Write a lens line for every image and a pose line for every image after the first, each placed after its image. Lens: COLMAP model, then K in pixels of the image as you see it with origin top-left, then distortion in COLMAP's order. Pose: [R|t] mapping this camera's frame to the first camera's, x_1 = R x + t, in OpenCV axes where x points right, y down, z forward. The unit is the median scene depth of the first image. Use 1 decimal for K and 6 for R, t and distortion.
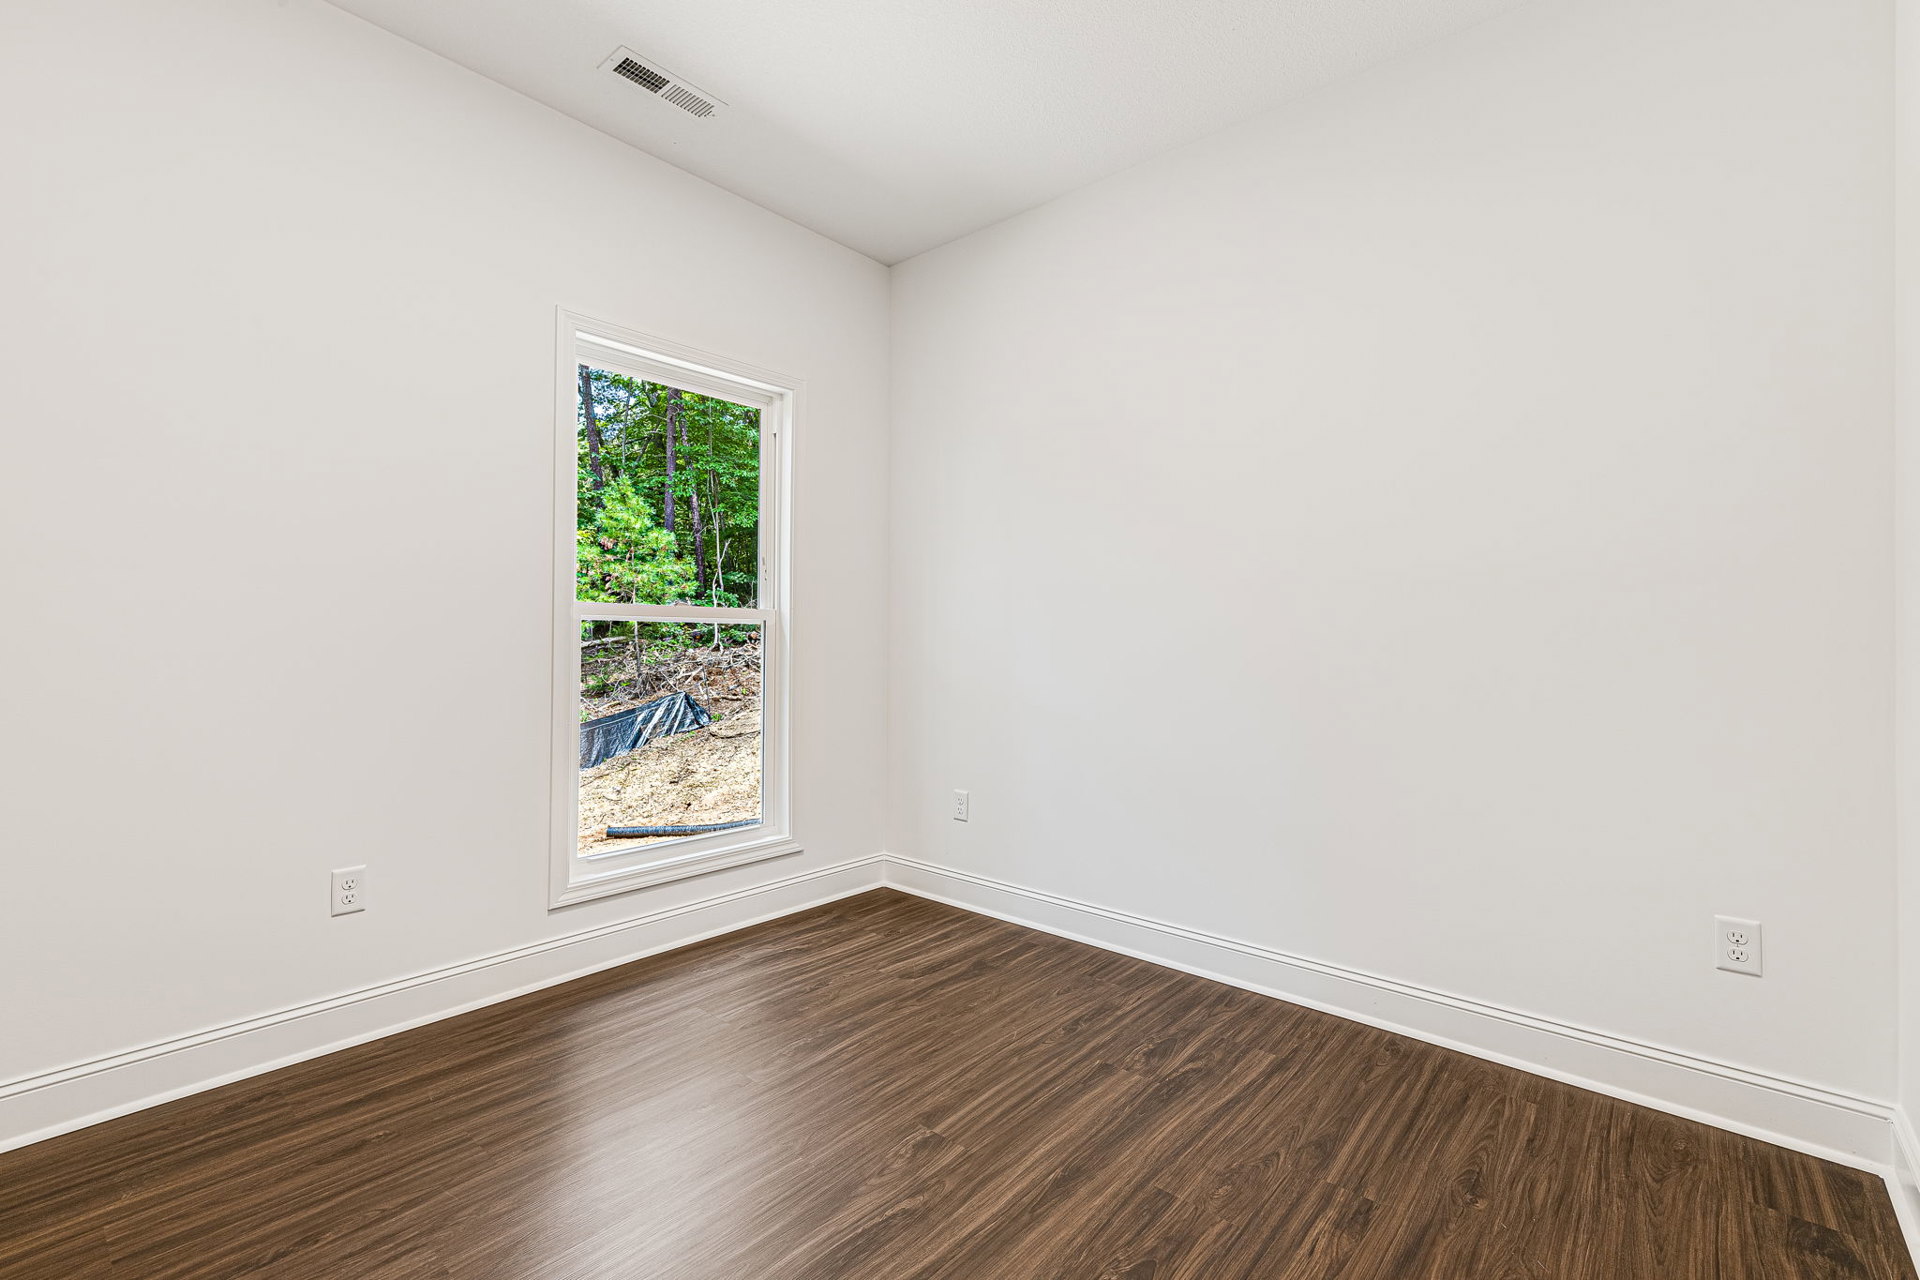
lens RADIAL K [[826.6, 0, 958.6], [0, 826.6, 632.4], [0, 0, 1]] dist [0.001595, -0.000180]
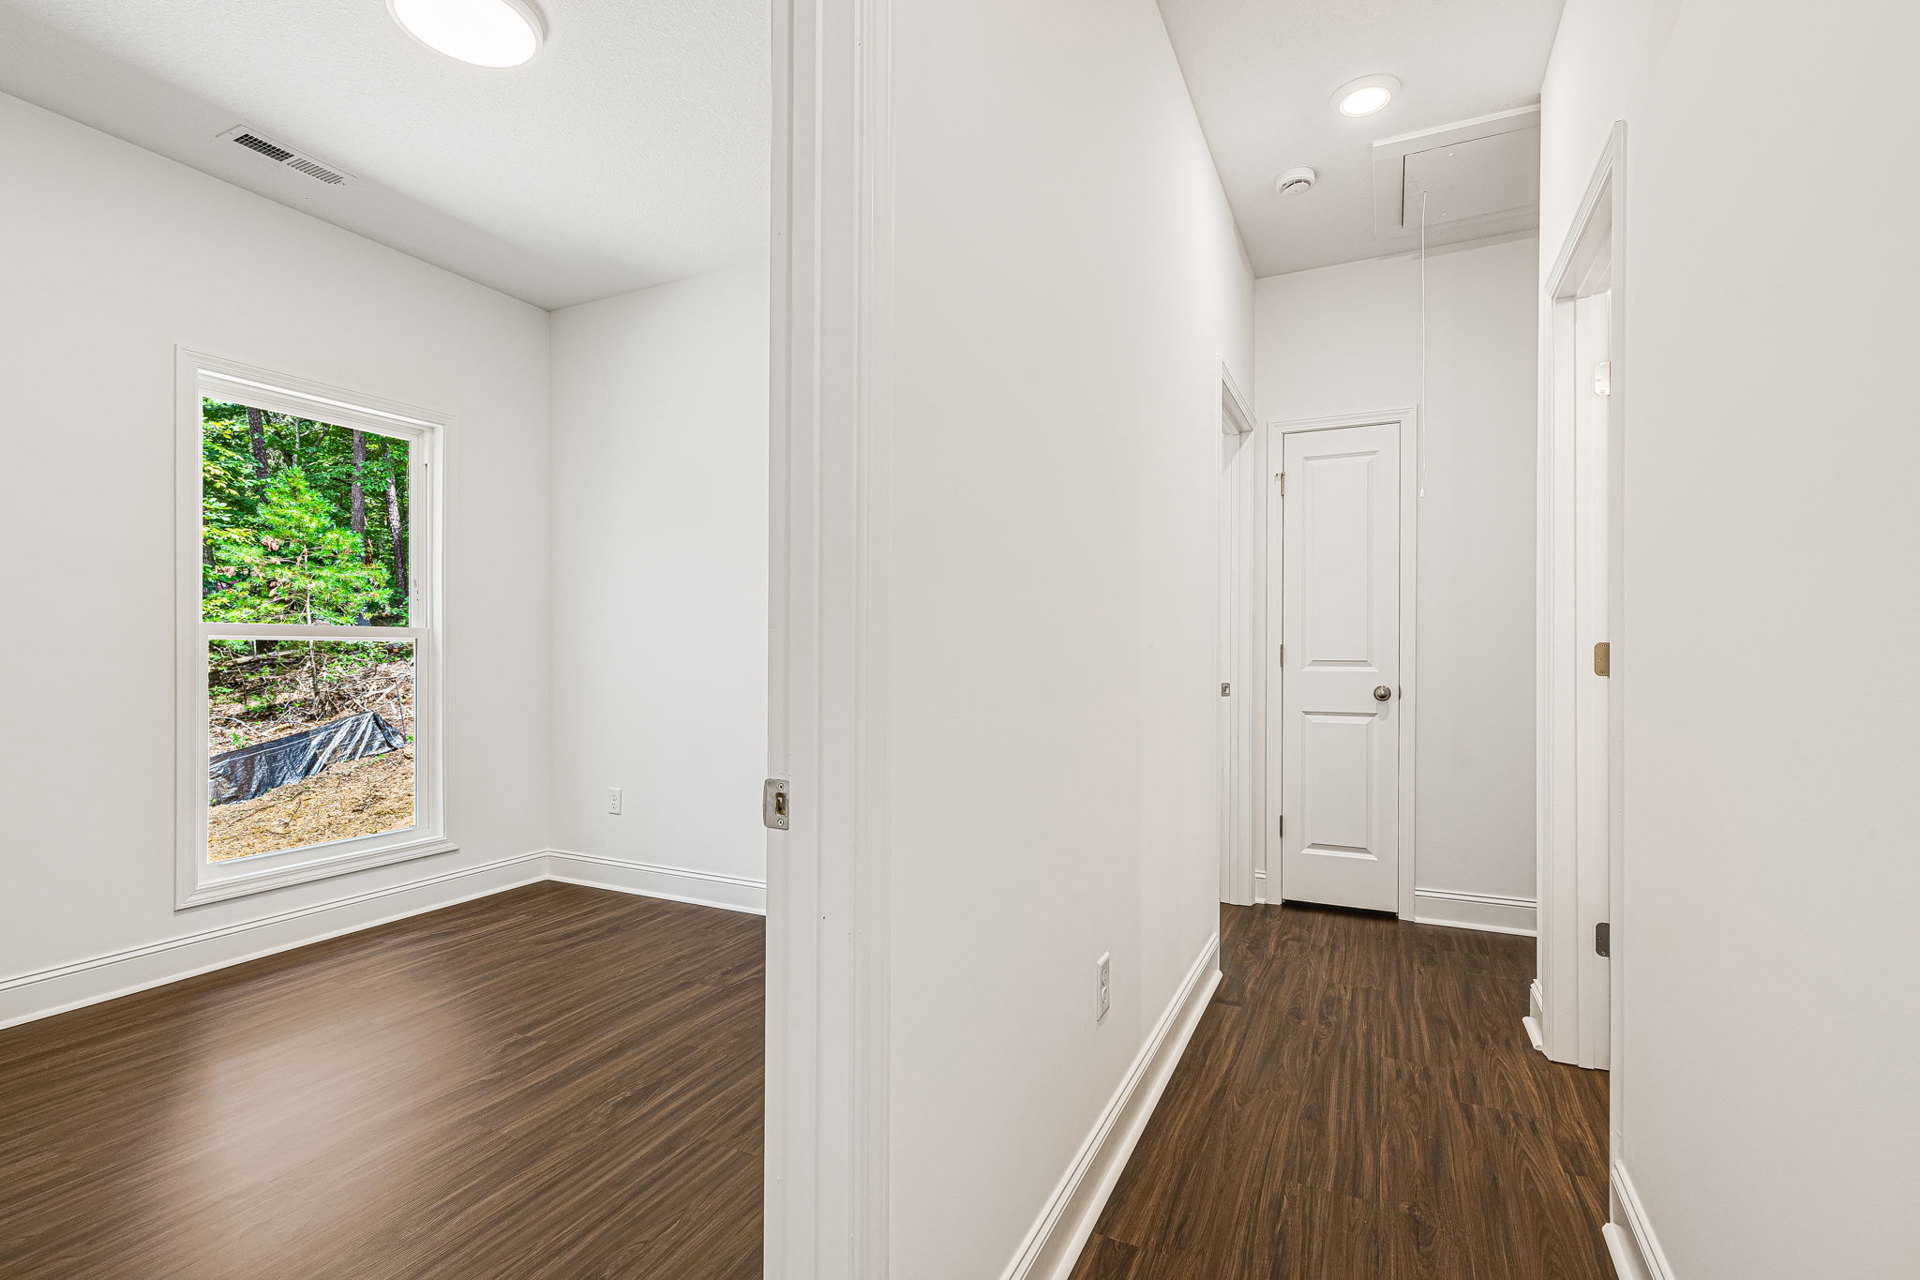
lens RADIAL K [[862.1, 0, 961.2], [0, 862.1, 652.2], [0, 0, 1]] dist [-0.001829, -0.000677]
pose [[0.965479, -0.007048, 0.260384, 0.155747], [0.003951, 0.999915, 0.012415, -0.007332], [-0.260450, -0.010958, 0.965425, -0.263526]]
